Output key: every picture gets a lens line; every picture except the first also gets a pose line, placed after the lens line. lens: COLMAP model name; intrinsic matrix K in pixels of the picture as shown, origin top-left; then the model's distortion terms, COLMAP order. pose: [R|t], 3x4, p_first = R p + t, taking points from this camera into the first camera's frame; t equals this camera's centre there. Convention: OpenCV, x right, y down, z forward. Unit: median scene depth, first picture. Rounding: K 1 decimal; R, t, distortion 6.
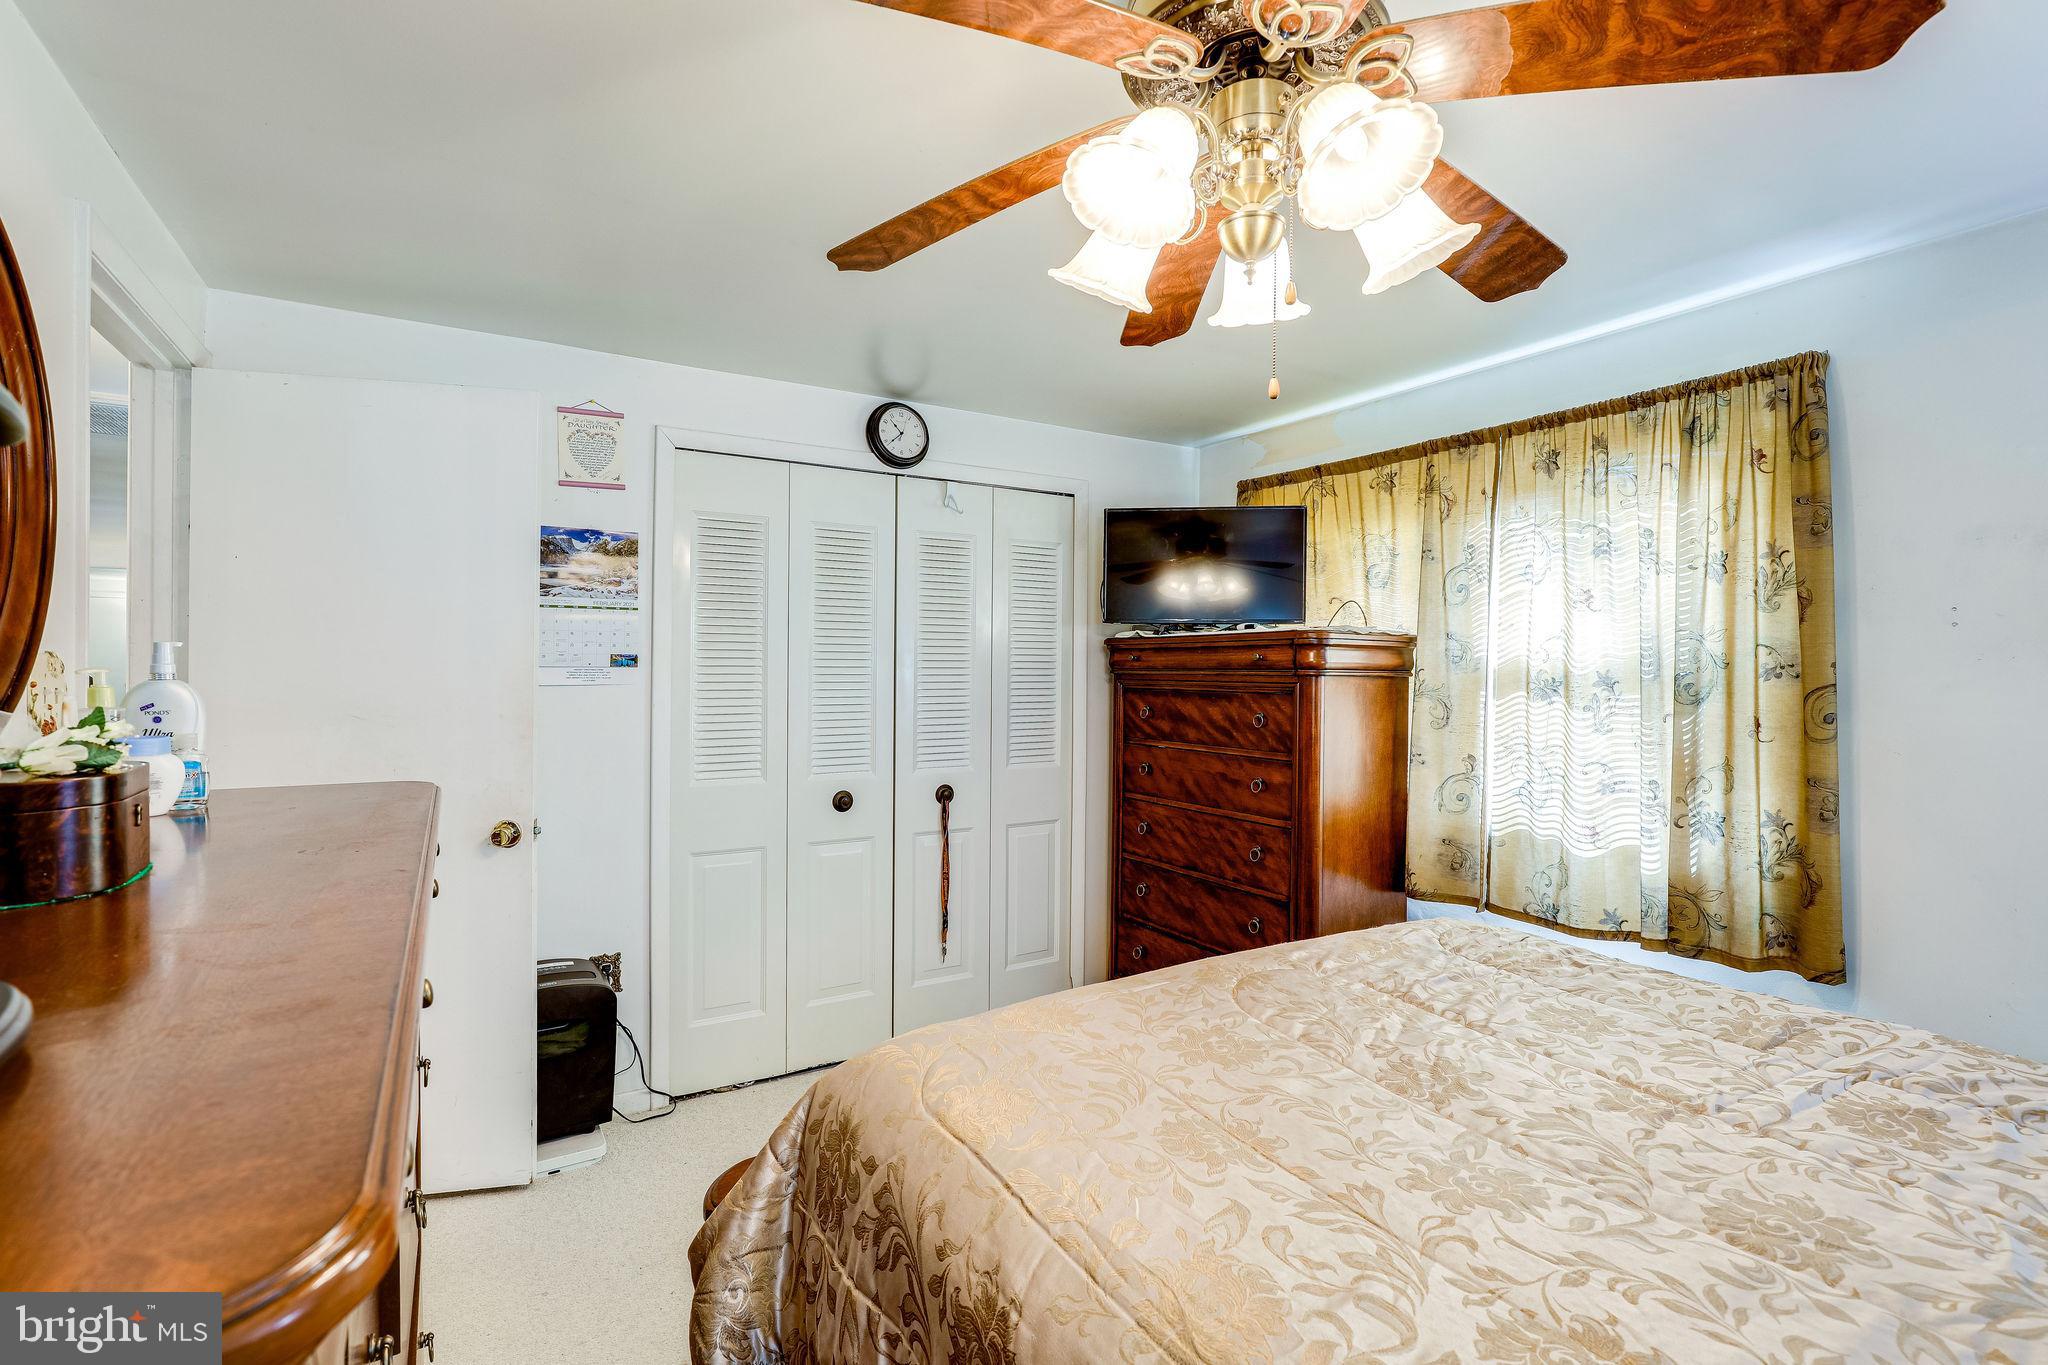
lens RADIAL K [[902.8, 0, 1020.3], [0, 902.8, 662.9], [0, 0, 1]] dist [-0.014271, 0.000022]
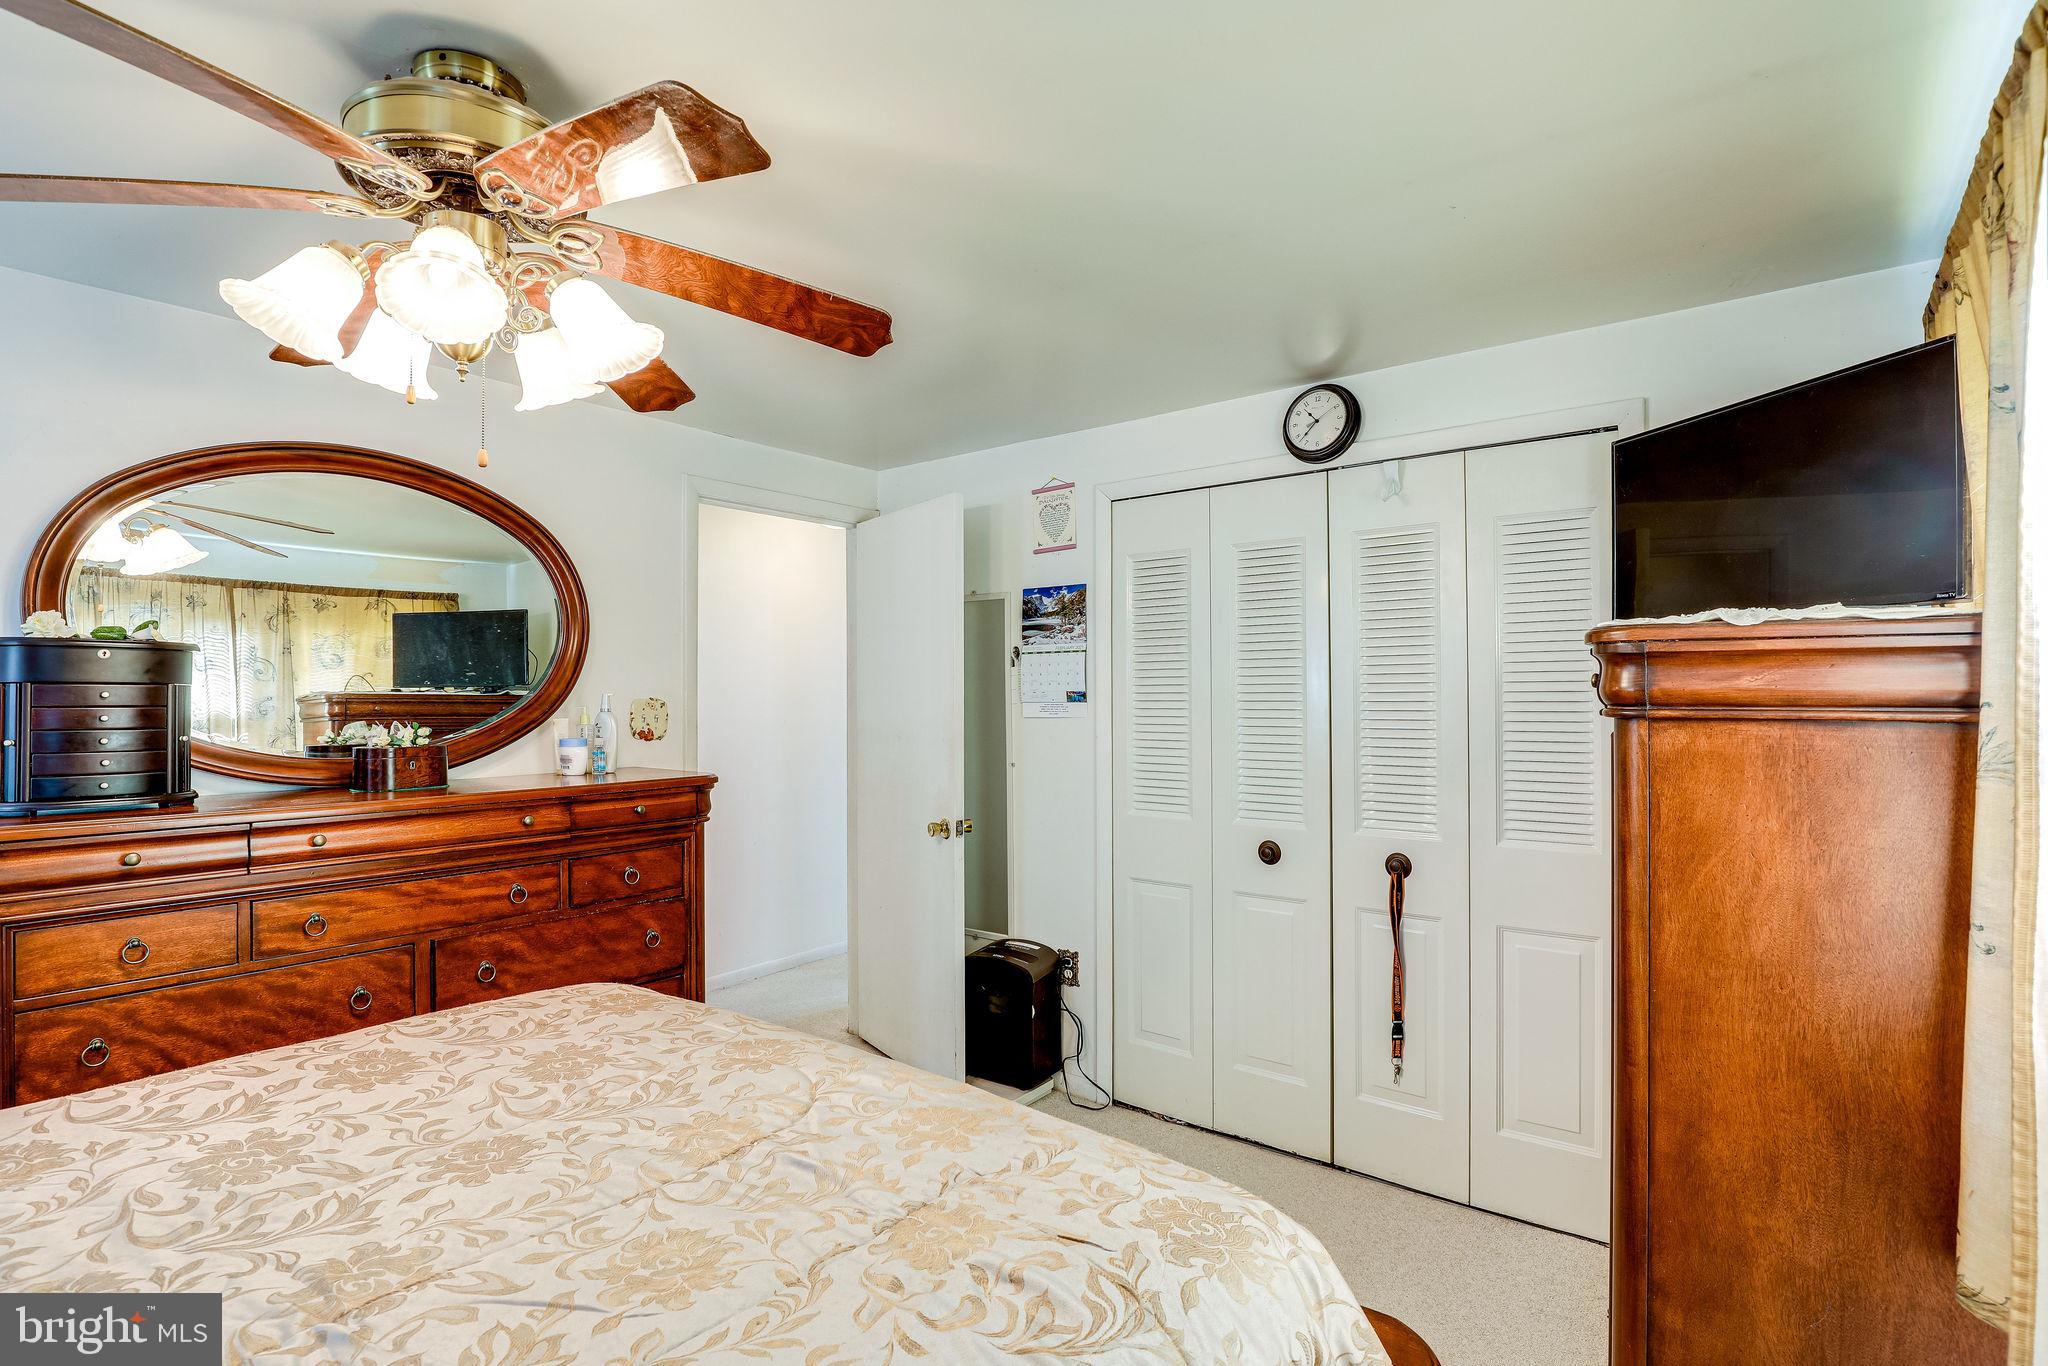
lens RADIAL K [[953.0, 0, 1029.2], [0, 953.0, 675.8], [0, 0, 1]] dist [-0.023130, 0.000293]
pose [[0.383757, -0.026714, -0.923048, 0.629653], [0.011095, 0.999643, -0.024318, -0.000133], [0.923368, -0.000909, 0.383916, 0.459305]]
